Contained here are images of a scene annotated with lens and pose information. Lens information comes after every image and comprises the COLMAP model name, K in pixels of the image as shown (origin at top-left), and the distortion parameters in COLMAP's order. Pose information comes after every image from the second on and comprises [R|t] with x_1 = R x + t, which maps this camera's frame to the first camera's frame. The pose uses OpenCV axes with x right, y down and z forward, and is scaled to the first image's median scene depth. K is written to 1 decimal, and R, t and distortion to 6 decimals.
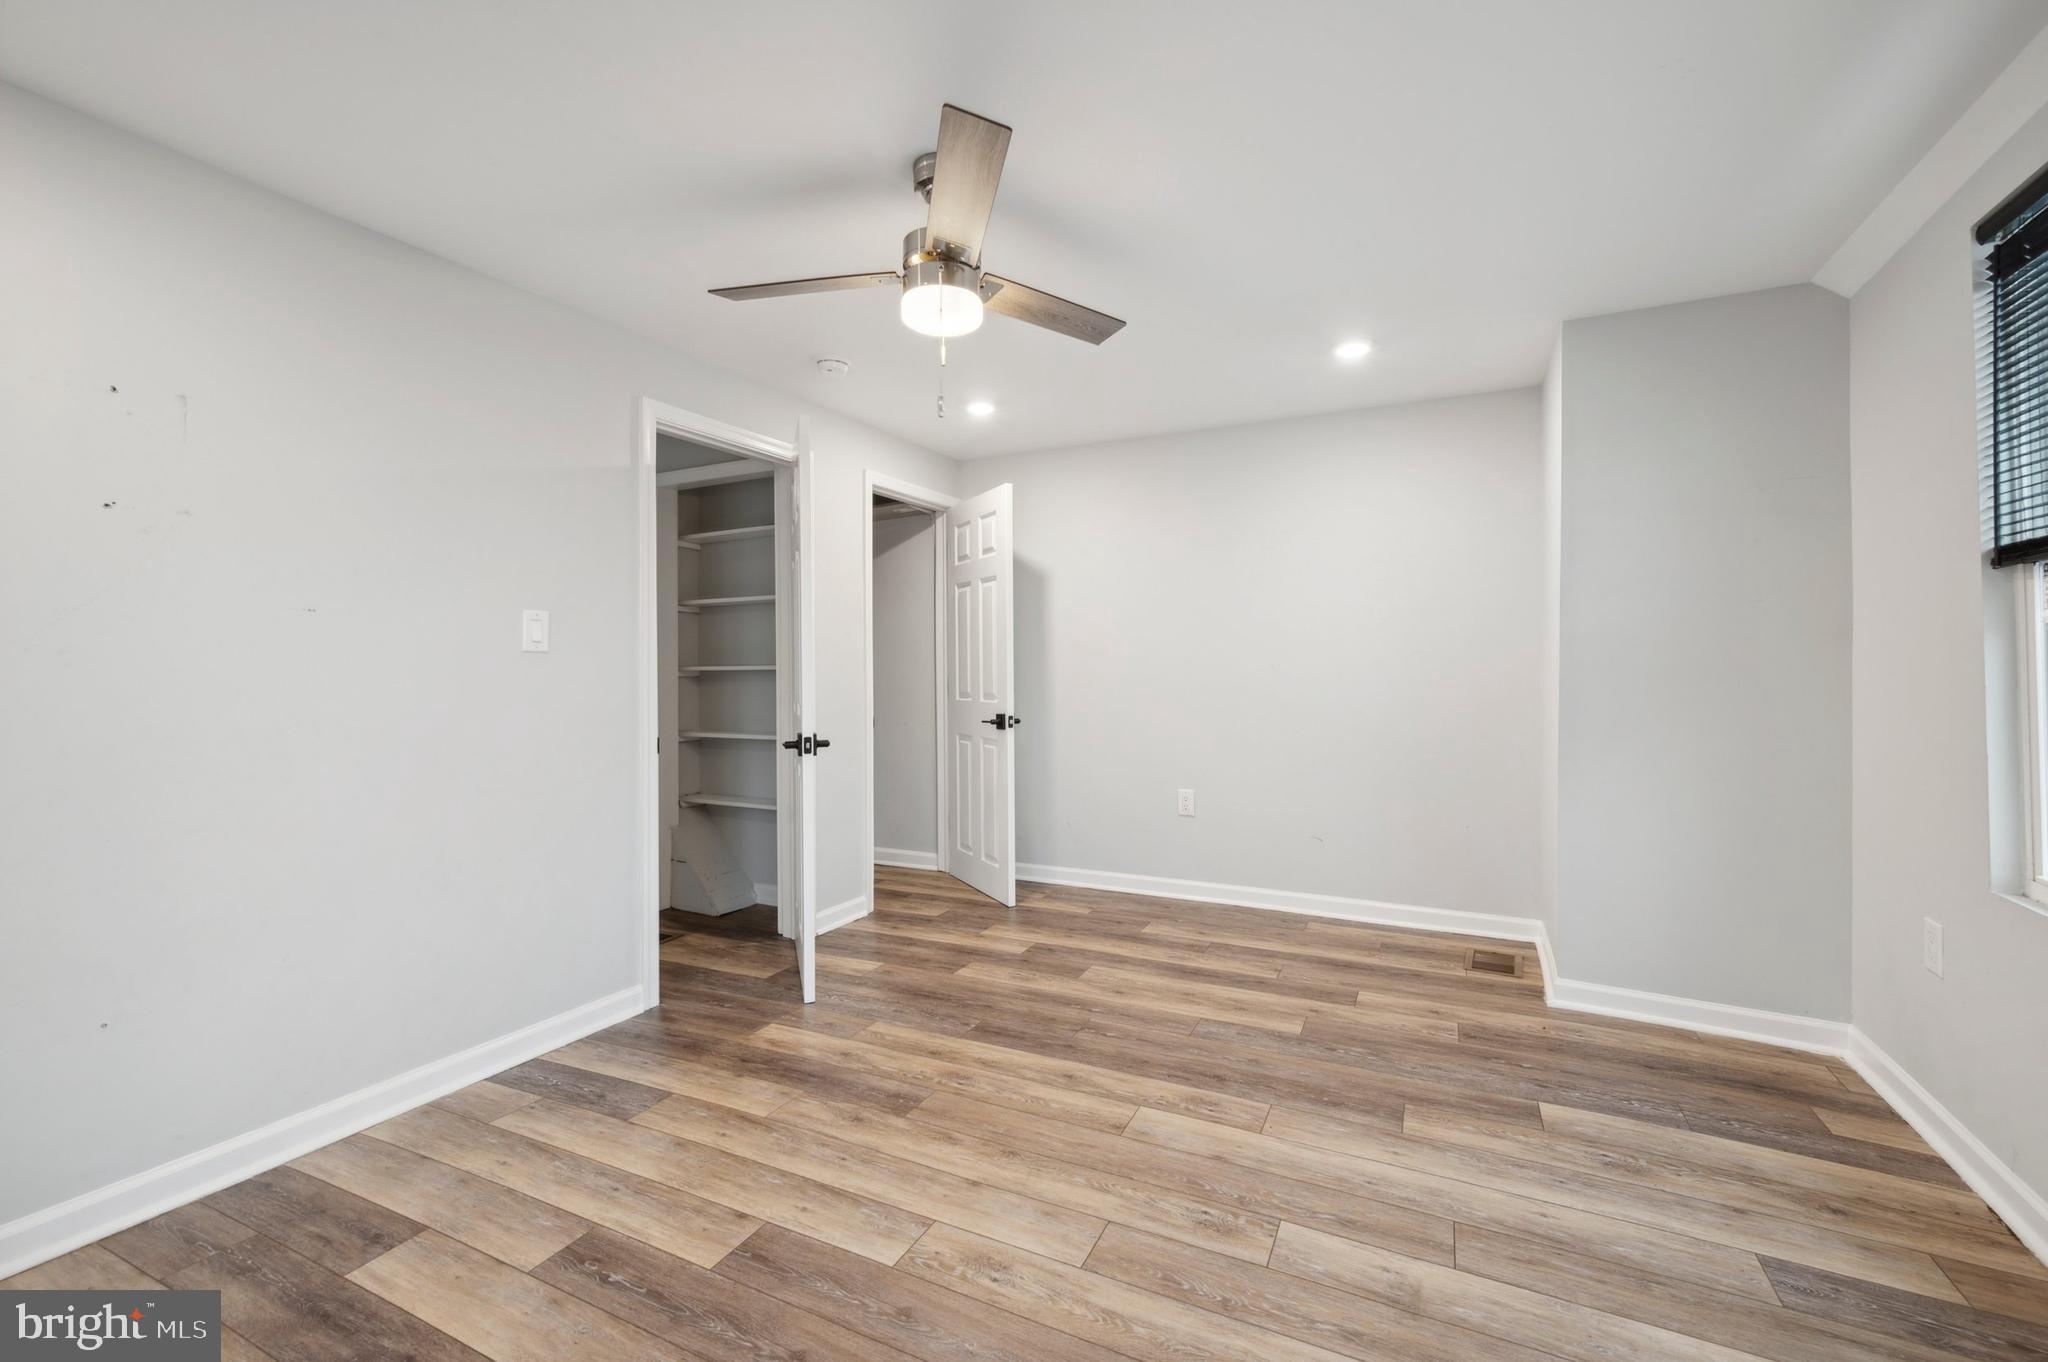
lens RADIAL K [[858.3, 0, 1032.1], [0, 858.3, 670.2], [0, 0, 1]] dist [0.002187, 0.000213]
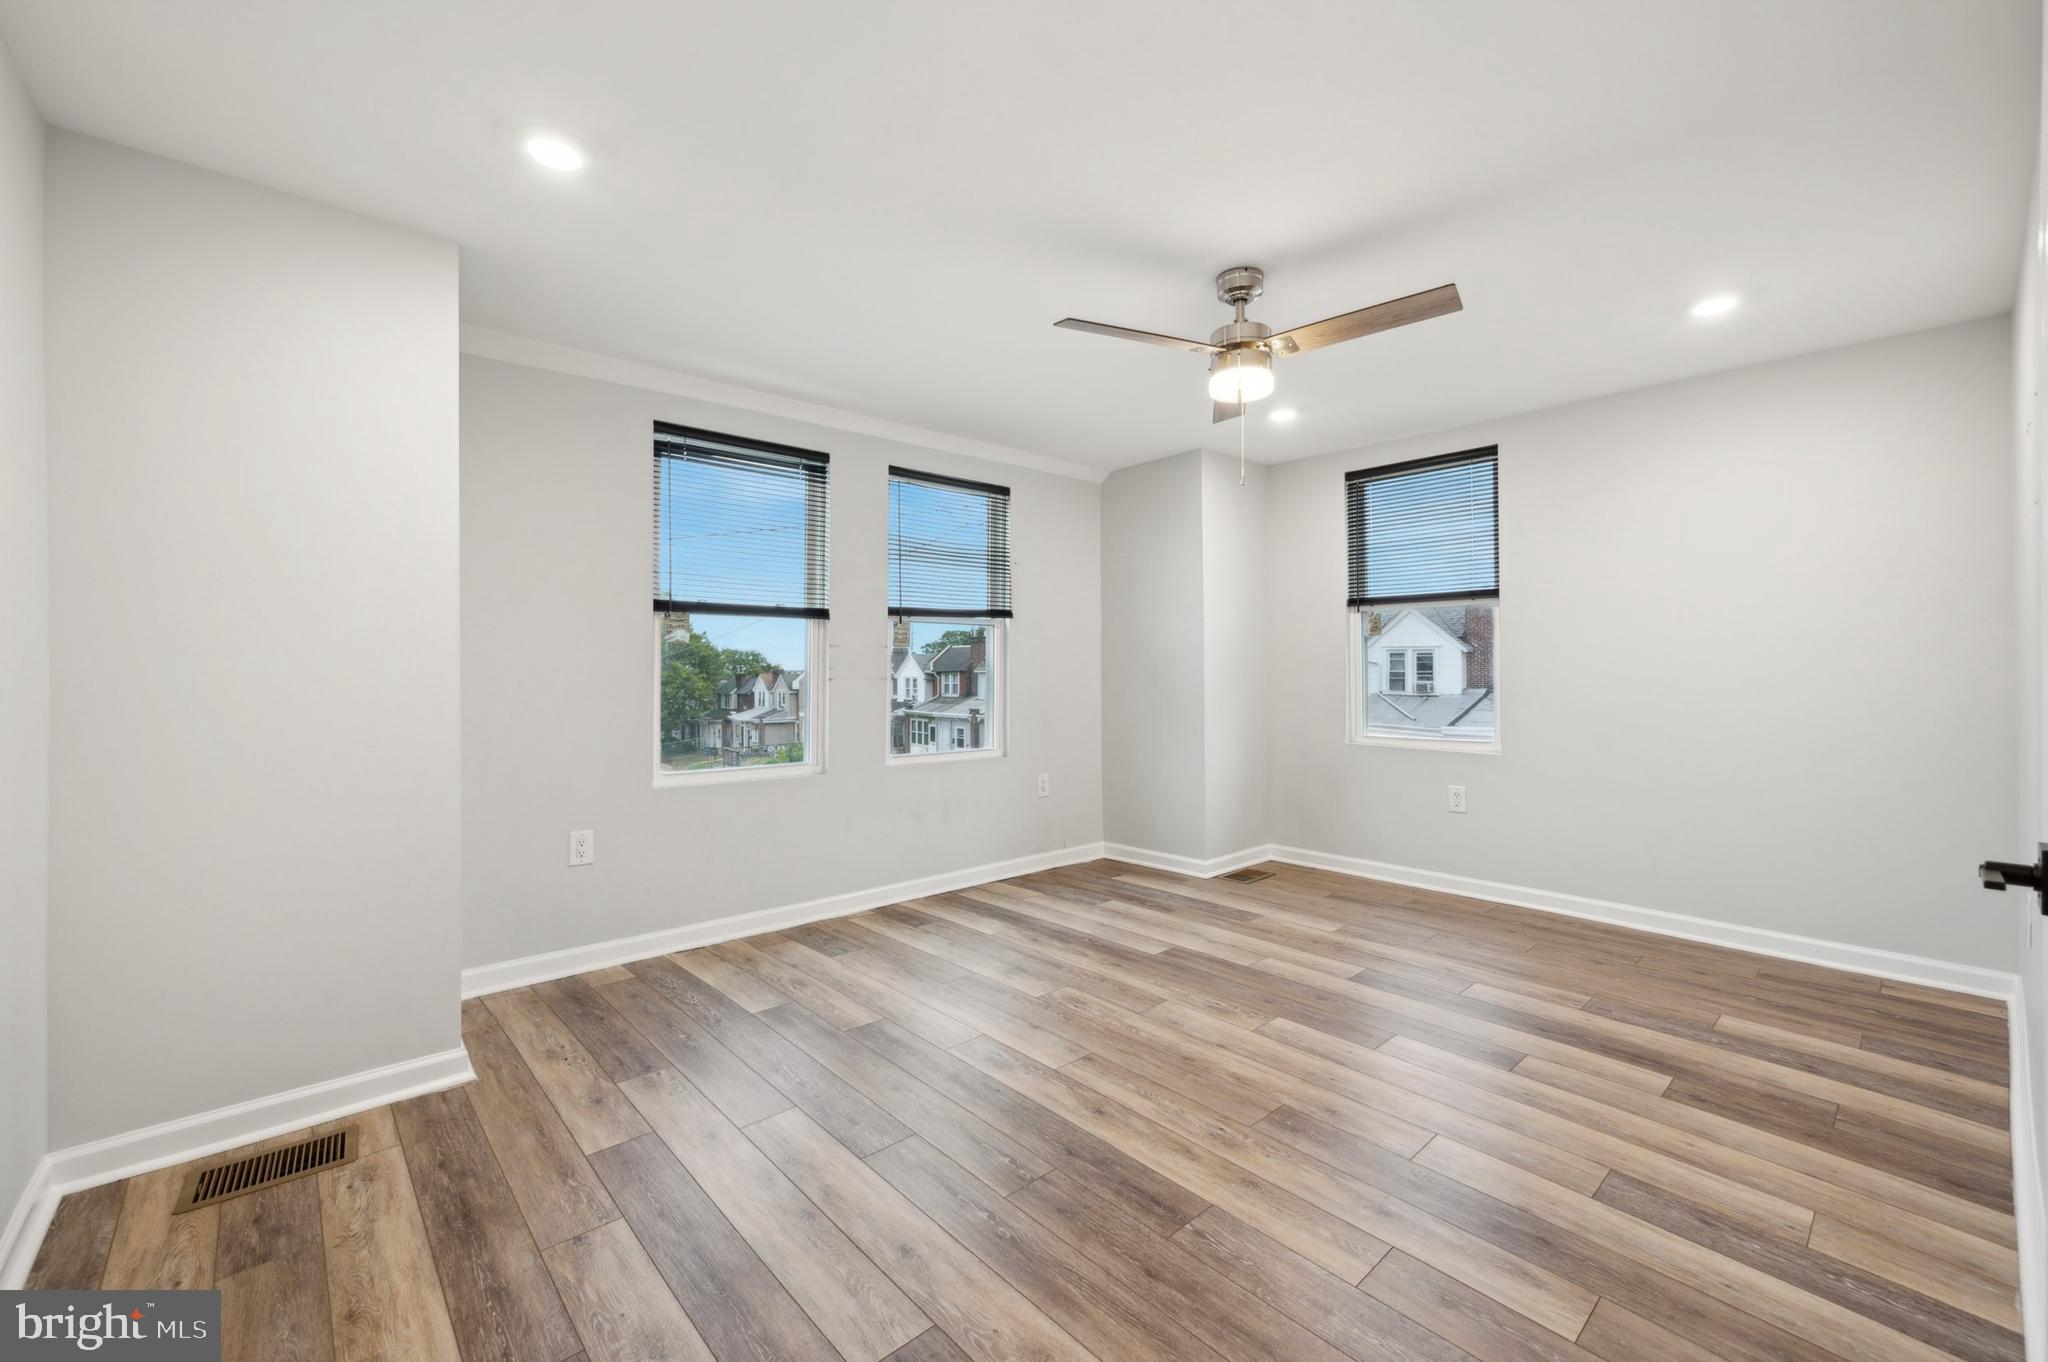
lens RADIAL K [[858.3, 0, 1016.8], [0, 858.3, 671.7], [0, 0, 1]] dist [0.002187, 0.000213]
pose [[-0.927031, 0.005488, 0.374946, -0.239597], [0.008828, 0.999935, 0.007193, 0.001747], [-0.374882, 0.009979, -0.927019, 2.043633]]
